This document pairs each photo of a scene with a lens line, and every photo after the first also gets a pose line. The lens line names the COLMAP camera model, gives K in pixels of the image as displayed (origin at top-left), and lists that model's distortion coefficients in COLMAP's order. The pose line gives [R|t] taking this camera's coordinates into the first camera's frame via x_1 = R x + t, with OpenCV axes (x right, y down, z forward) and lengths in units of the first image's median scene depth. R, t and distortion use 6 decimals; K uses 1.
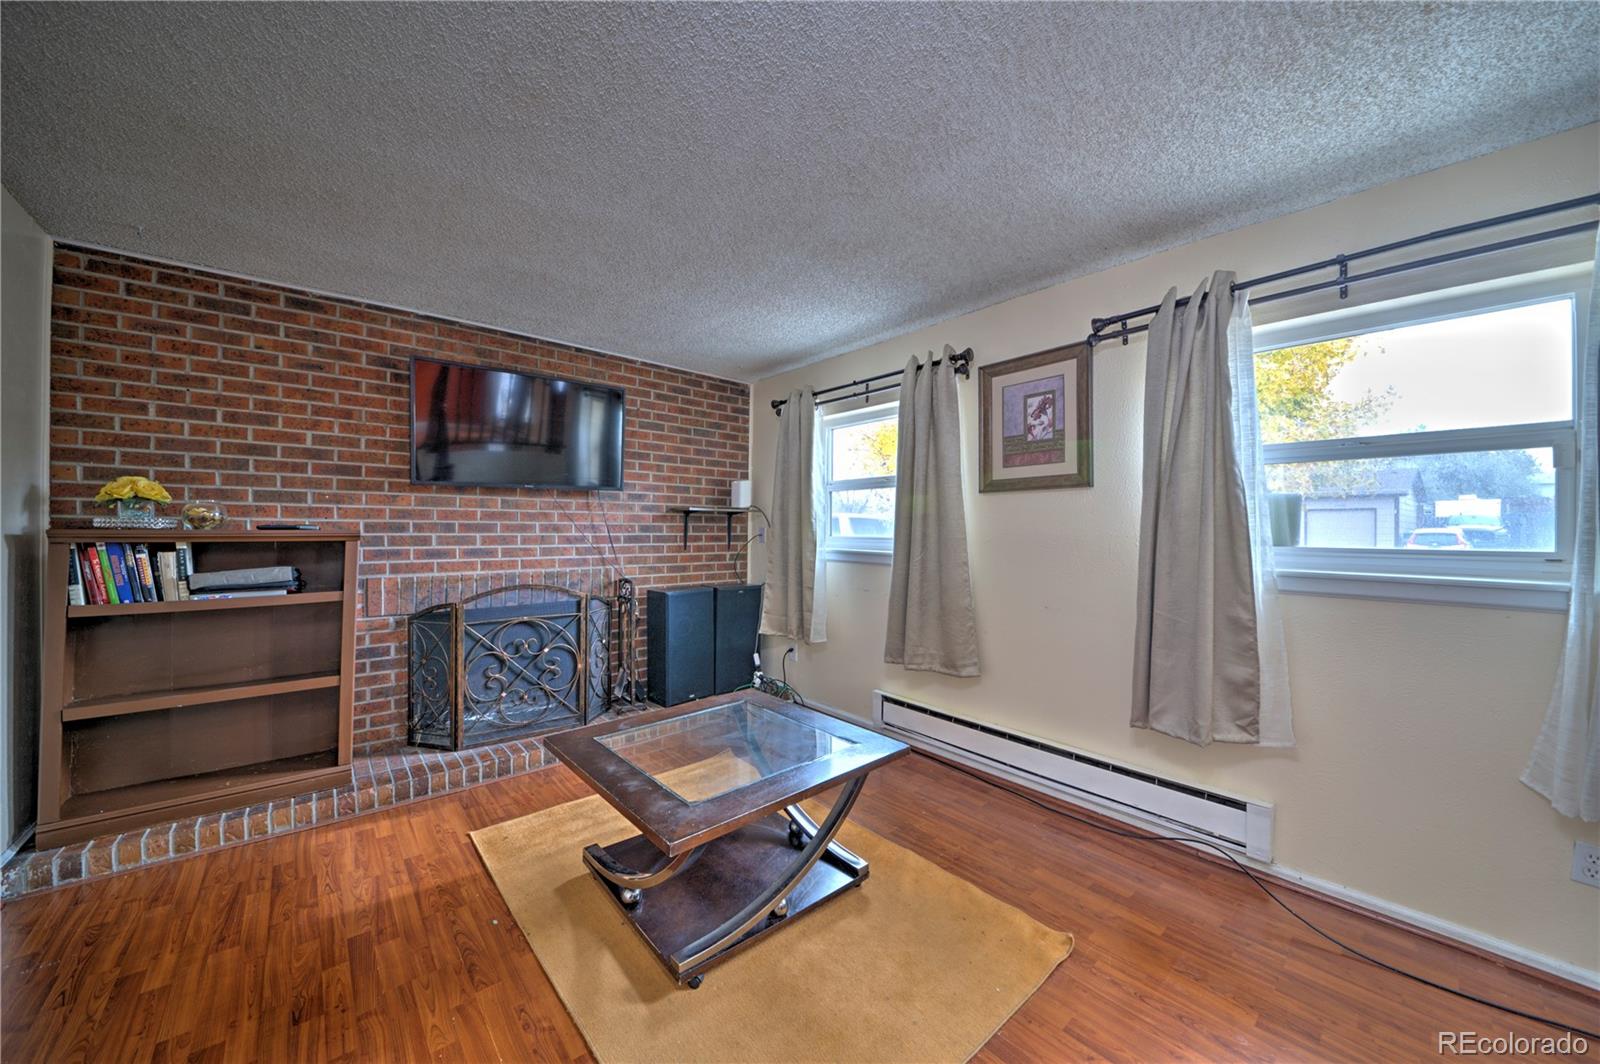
lens RADIAL K [[563.5, 0, 795.5], [0, 563.5, 531.4], [0, 0, 1]] dist [-0.013750, -0.000654]
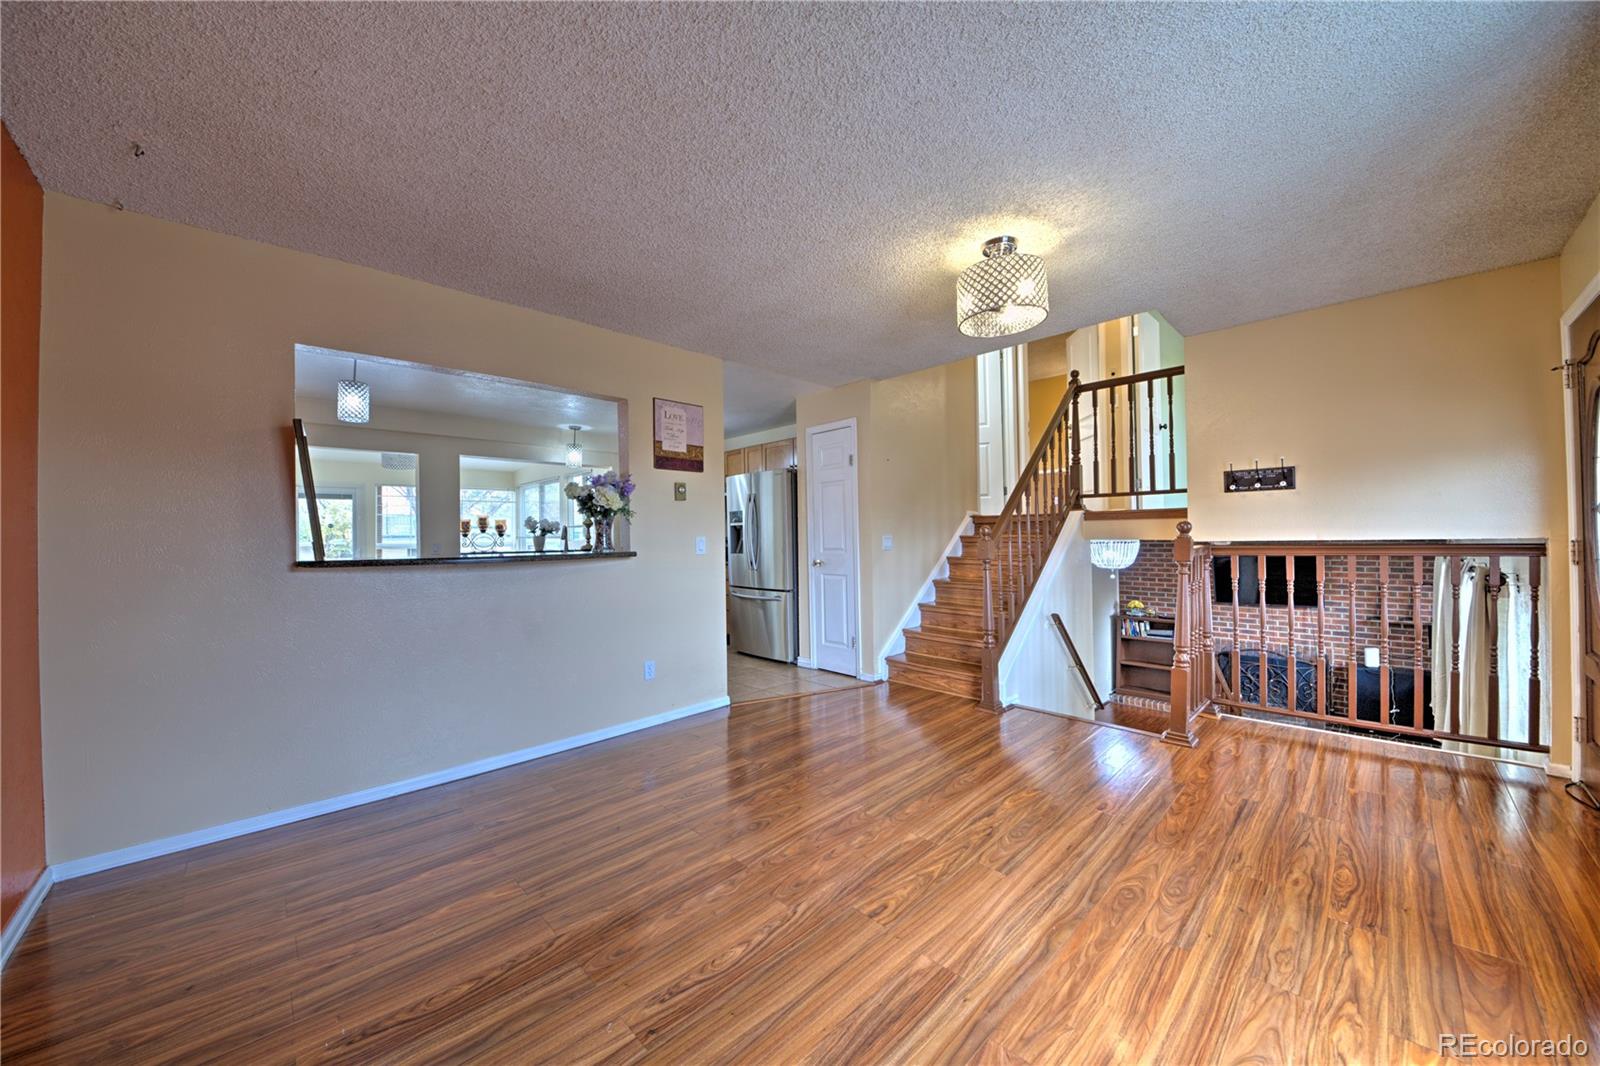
lens RADIAL K [[563.5, 0, 815.8], [0, 563.5, 534.3], [0, 0, 1]] dist [-0.013750, -0.000654]
pose [[0.072369, -0.012469, -0.997300, 2.301675], [0.015903, 0.999809, -0.011346, -0.521252], [0.997251, -0.015039, 0.072554, -1.336866]]
